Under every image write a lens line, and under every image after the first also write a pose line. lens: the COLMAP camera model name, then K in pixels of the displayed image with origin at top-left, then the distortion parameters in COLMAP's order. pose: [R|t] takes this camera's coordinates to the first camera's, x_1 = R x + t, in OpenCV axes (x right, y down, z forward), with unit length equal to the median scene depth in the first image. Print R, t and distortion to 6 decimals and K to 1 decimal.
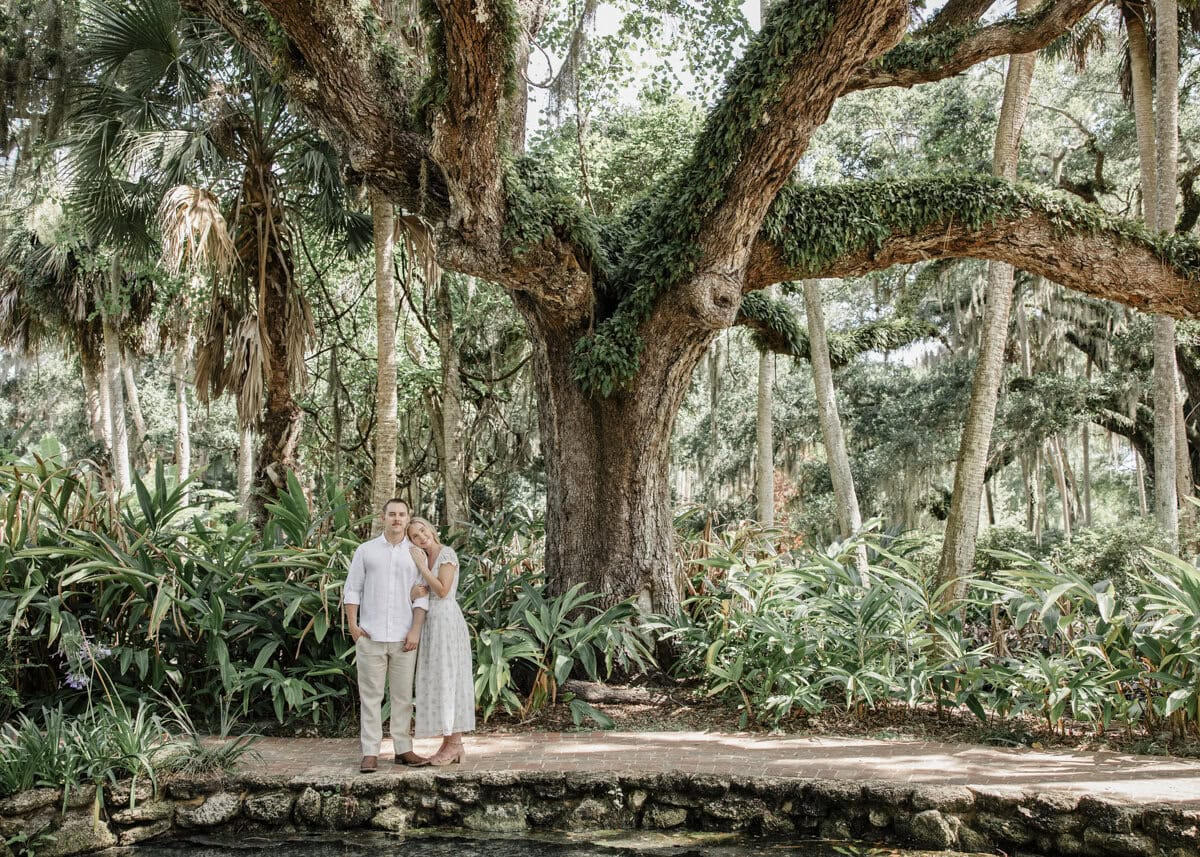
lens RADIAL K [[1096.4, 0, 564.4], [0, 1096.4, 460.1], [0, 0, 1]] dist [-0.120644, 0.169340]
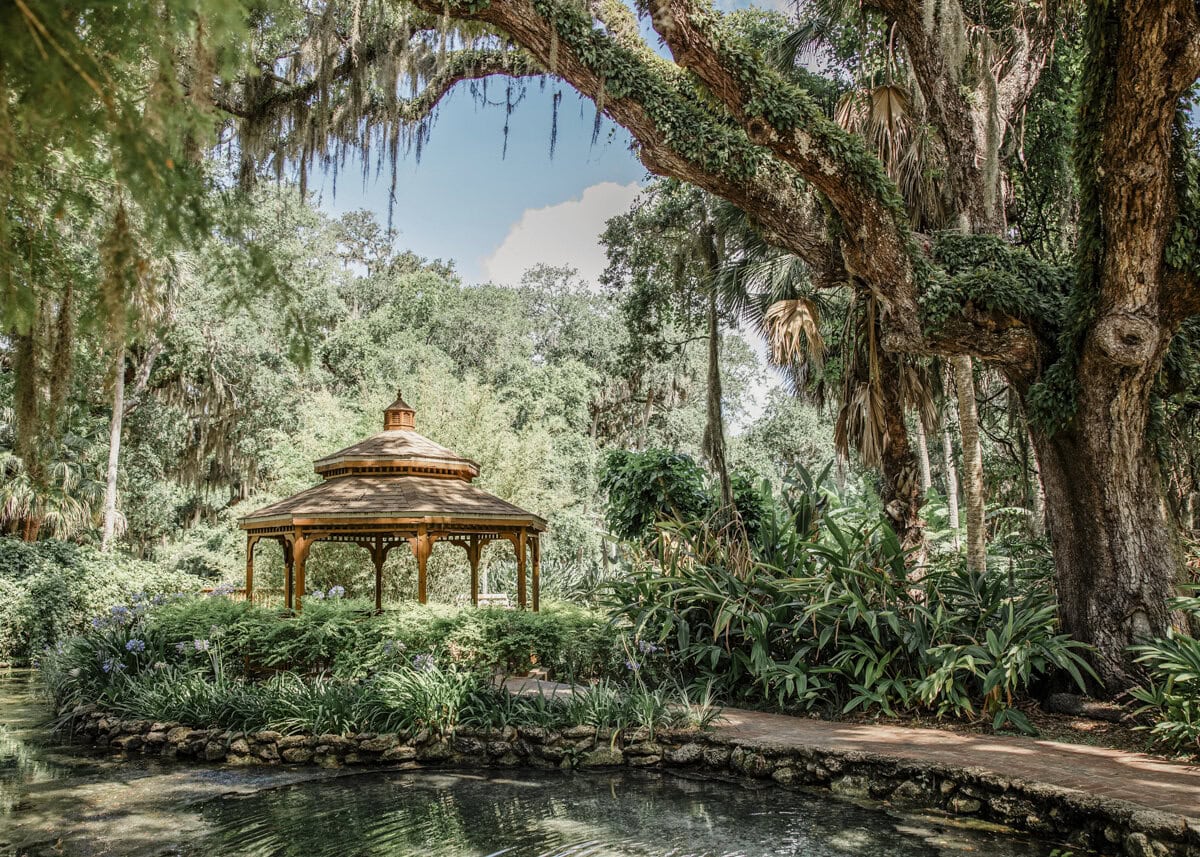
lens RADIAL K [[1096.4, 0, 564.4], [0, 1096.4, 460.1], [0, 0, 1]] dist [-0.120644, 0.169340]
pose [[0.630882, -0.079648, -0.771780, 0.672617], [0.079139, 0.996135, -0.038111, -0.039032], [0.771833, -0.037035, 0.634746, -0.083989]]
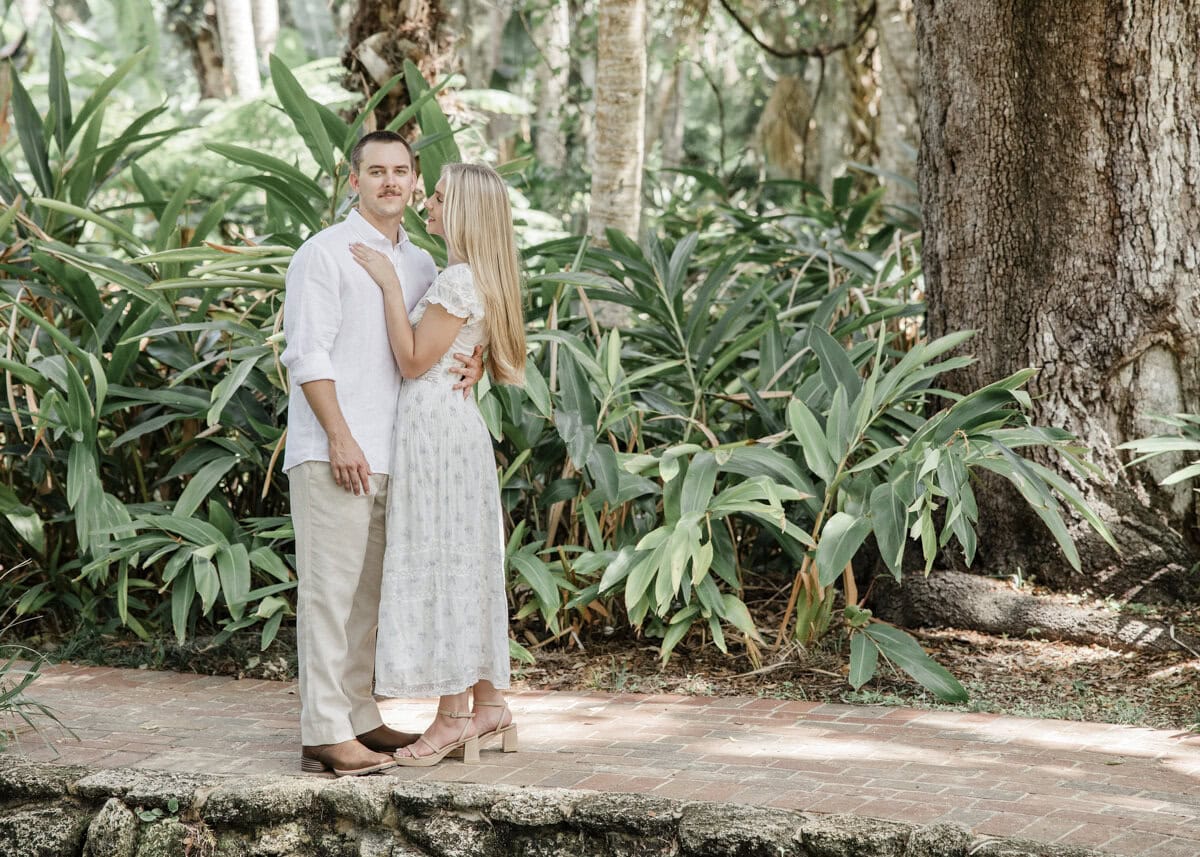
lens RADIAL K [[2596.7, 0, 577.4], [0, 2596.7, 430.7], [0, 0, 1]] dist [0.271883, -0.309907]
pose [[0.931063, 0.030297, -0.363599, 0.280326], [0.029908, 0.986855, 0.158816, -0.007931], [0.363631, -0.158743, 0.917918, 0.095265]]
